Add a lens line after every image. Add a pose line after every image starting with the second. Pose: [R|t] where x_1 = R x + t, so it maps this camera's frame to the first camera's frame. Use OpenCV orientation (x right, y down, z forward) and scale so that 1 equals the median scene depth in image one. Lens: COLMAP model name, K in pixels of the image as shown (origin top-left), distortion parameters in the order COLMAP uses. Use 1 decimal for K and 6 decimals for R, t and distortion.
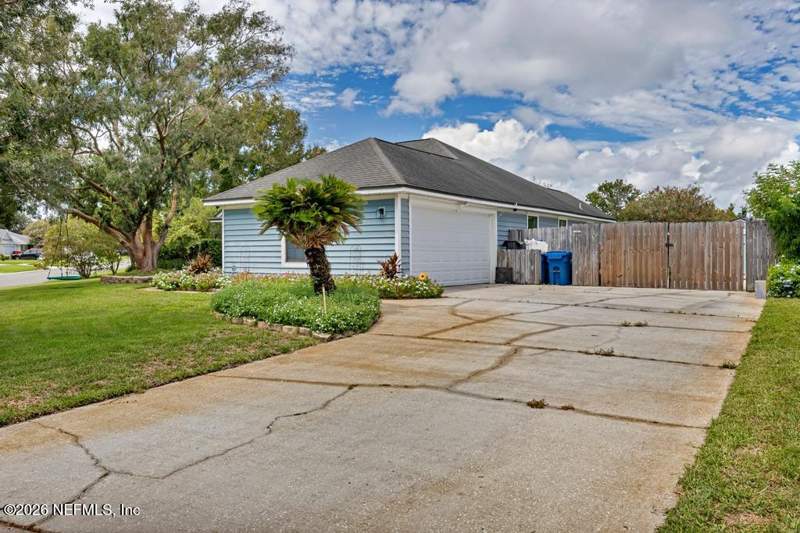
lens RADIAL K [[599.7, 0, 400.0], [0, 599.7, 266.5], [0, 0, 1]] dist [-0.002591, -0.001375]
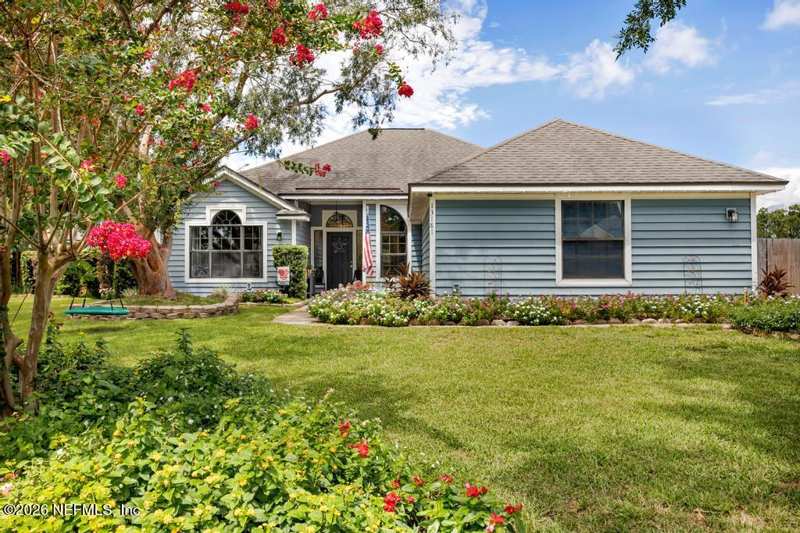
lens RADIAL K [[684.2, 0, 400.0], [0, 684.2, 266.5], [0, 0, 1]] dist [-0.004681, -0.000085]
pose [[0.842093, 0.009464, 0.539249, -0.769247], [0.010051, 0.999397, -0.033236, 0.003088], [-0.539239, 0.033408, 0.841490, 0.408510]]
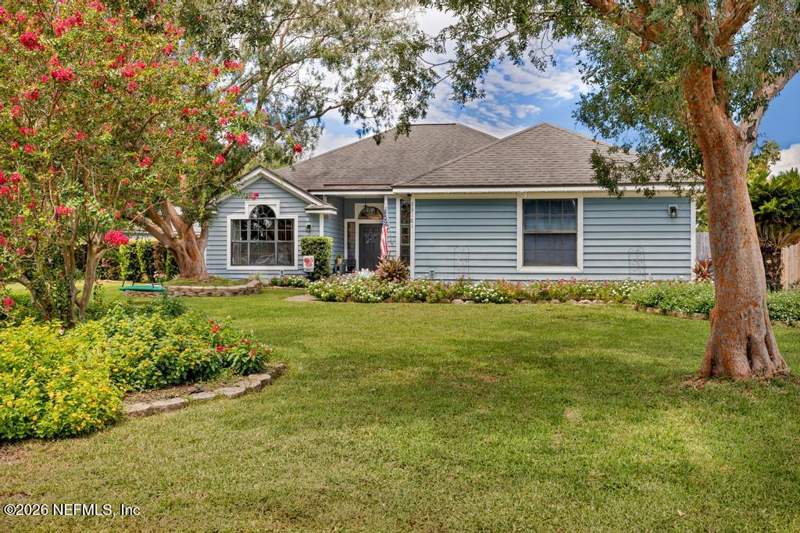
lens RADIAL K [[779.9, 0, 395.2], [0, 779.9, 256.2], [0, 0, 1]] dist [0.001957, 0.000243]
pose [[0.909000, 0.014302, 0.416551, -0.779310], [0.000943, 0.999338, -0.036370, 0.017580], [-0.416795, 0.033453, 0.908385, 0.089246]]
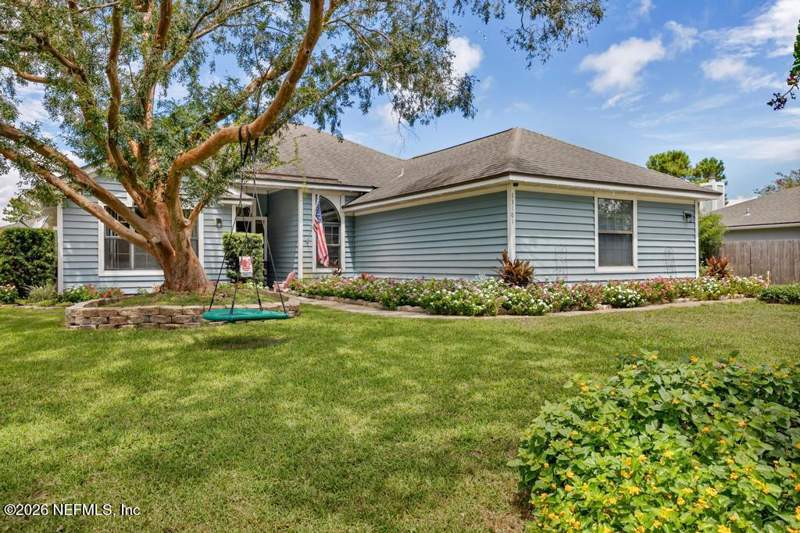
lens RADIAL K [[563.7, 0, 400.0], [0, 563.7, 266.5], [0, 0, 1]] dist [0.000468, -0.000672]
pose [[0.429536, 0.001236, 0.903049, -0.970426], [0.026413, 0.999554, -0.013932, -0.003579], [-0.902663, 0.029837, 0.429312, 0.889827]]
